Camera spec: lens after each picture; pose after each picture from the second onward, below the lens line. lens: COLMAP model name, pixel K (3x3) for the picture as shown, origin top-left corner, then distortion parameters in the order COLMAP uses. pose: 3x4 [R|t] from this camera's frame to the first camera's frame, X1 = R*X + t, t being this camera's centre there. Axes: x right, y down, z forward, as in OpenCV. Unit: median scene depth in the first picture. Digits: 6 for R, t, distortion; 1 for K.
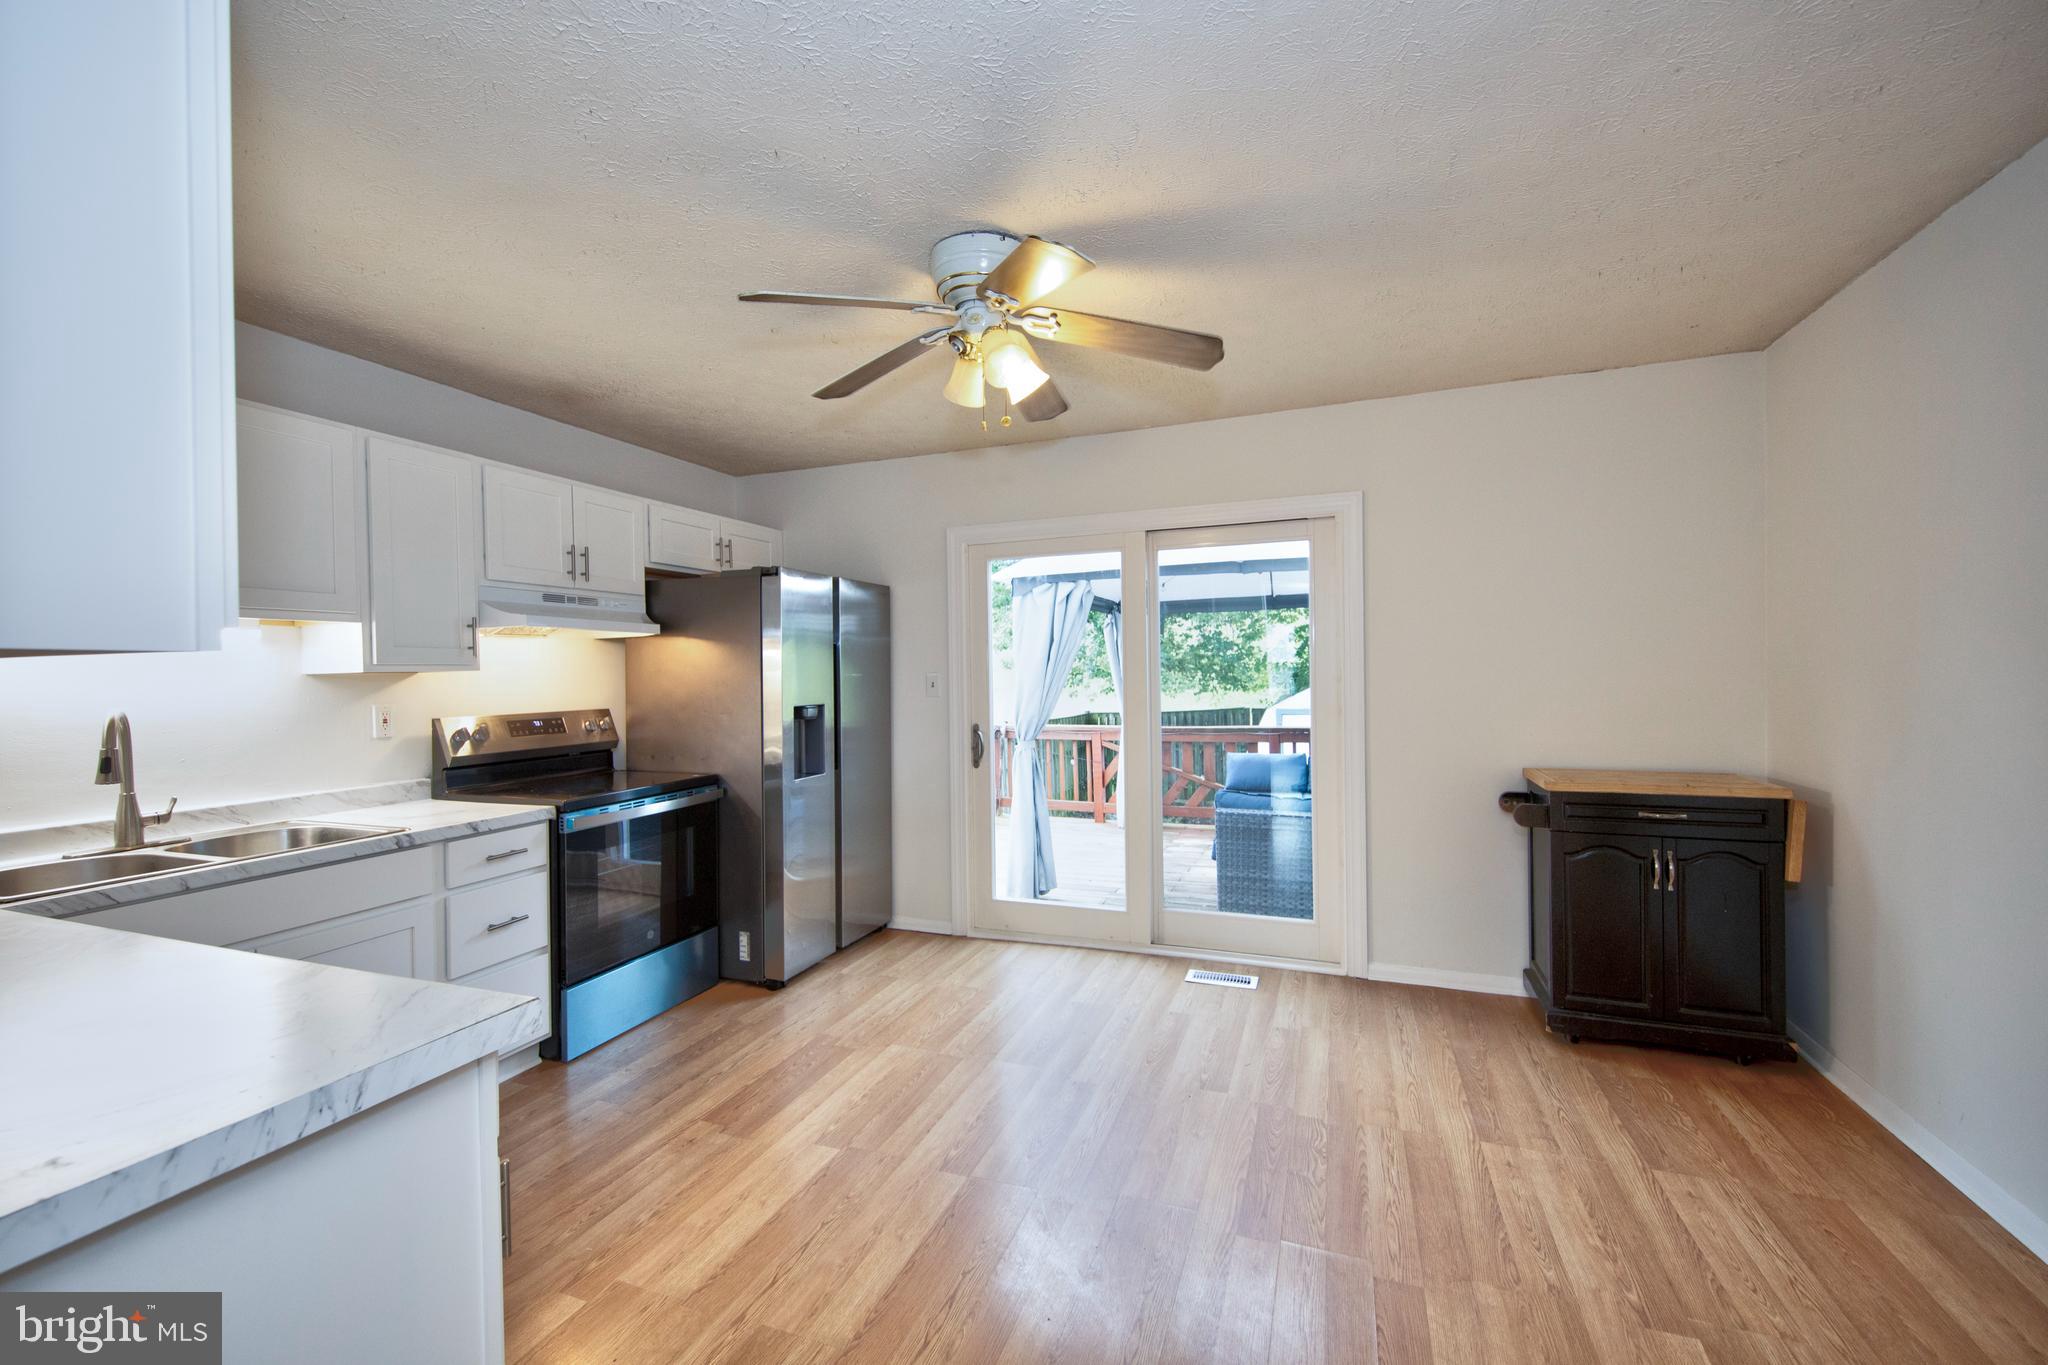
lens RADIAL K [[822.9, 0, 1027.6], [0, 822.9, 674.2], [0, 0, 1]] dist [0.001001, -0.000001]
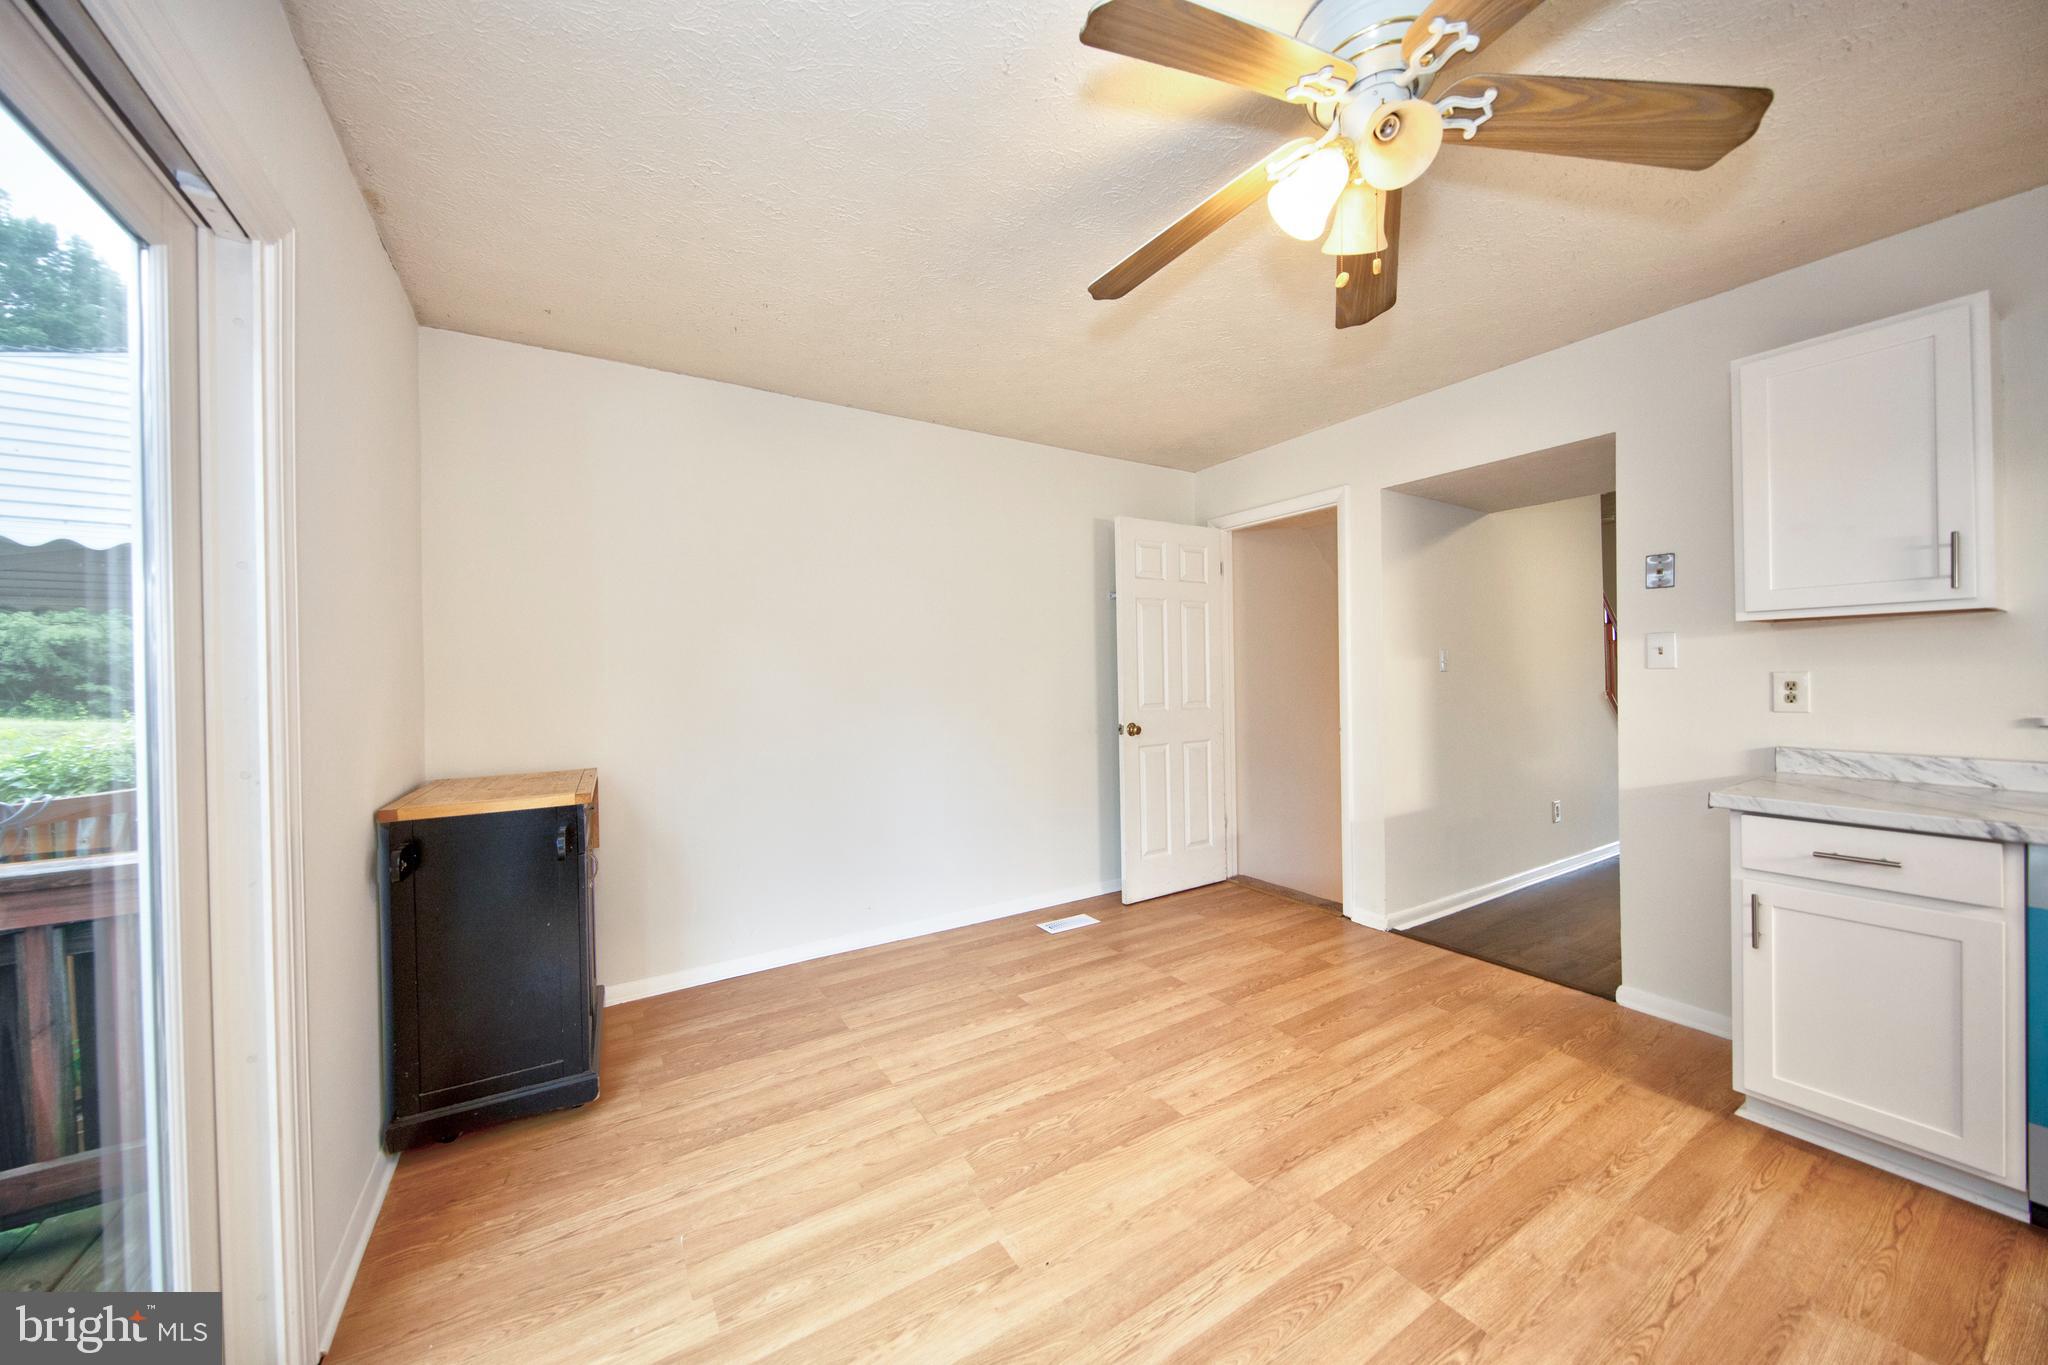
lens RADIAL K [[718.9, 0, 1018.1], [0, 718.9, 677.3], [0, 0, 1]] dist [0.001753, -0.000144]
pose [[-0.790927, 0.022418, 0.611500, -0.162060], [0.027789, 0.999614, -0.000703, 0.036185], [-0.611279, 0.016437, -0.791244, 1.548798]]
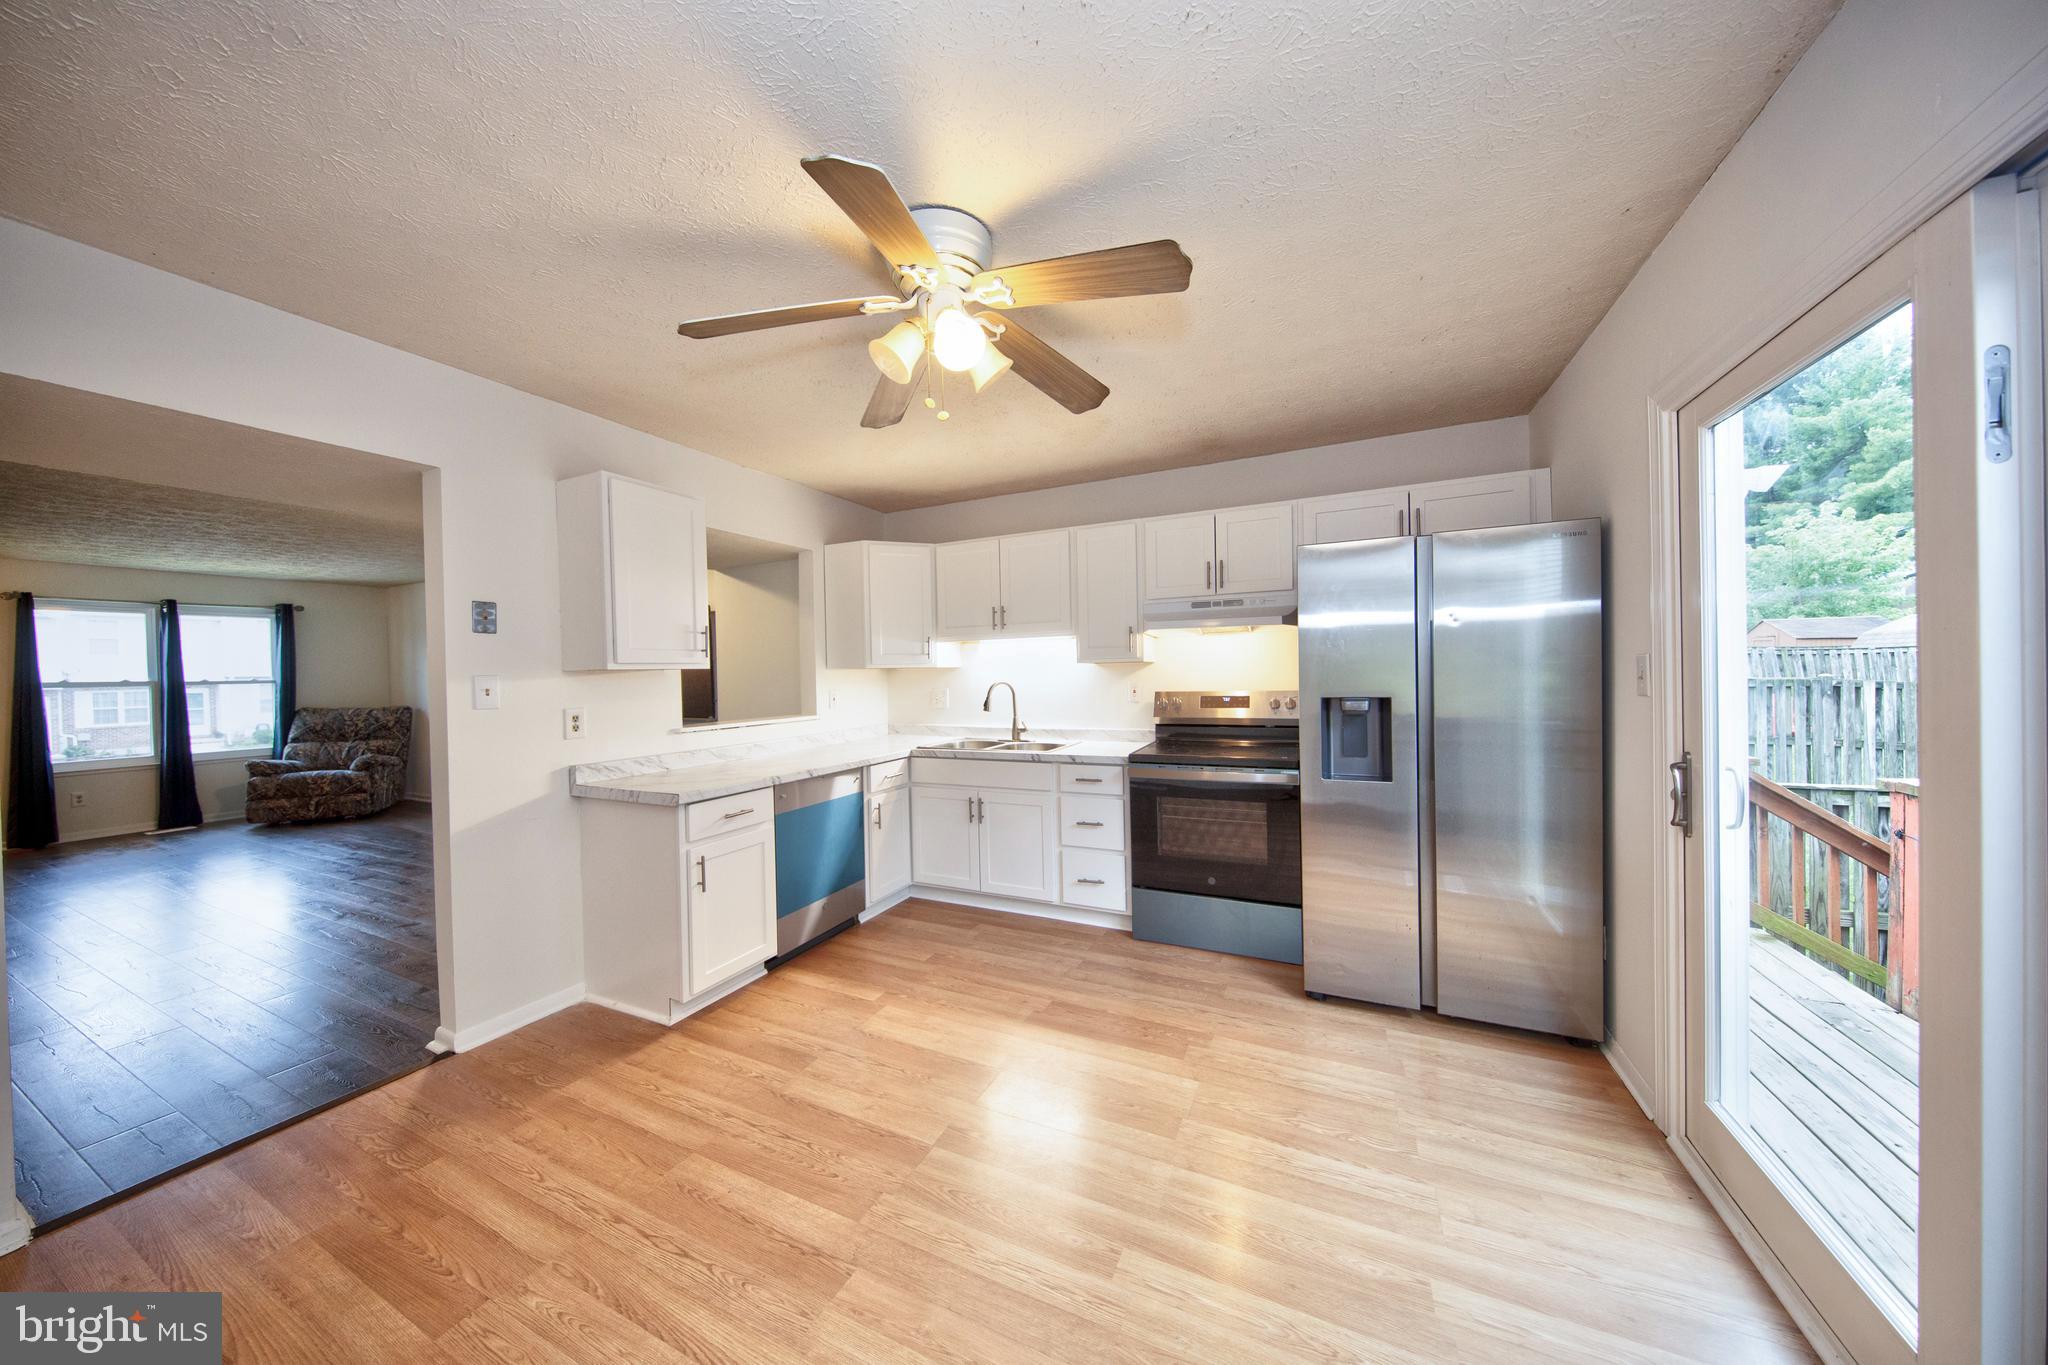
lens RADIAL K [[657.6, 0, 1016.9], [0, 657.6, 677.5], [0, 0, 1]] dist [0.011055, -0.007105]
pose [[-0.086487, 0.025020, -0.995939, 0.671248], [0.018762, 0.999548, 0.023481, -0.008478], [0.996076, -0.016655, -0.086918, 1.063474]]
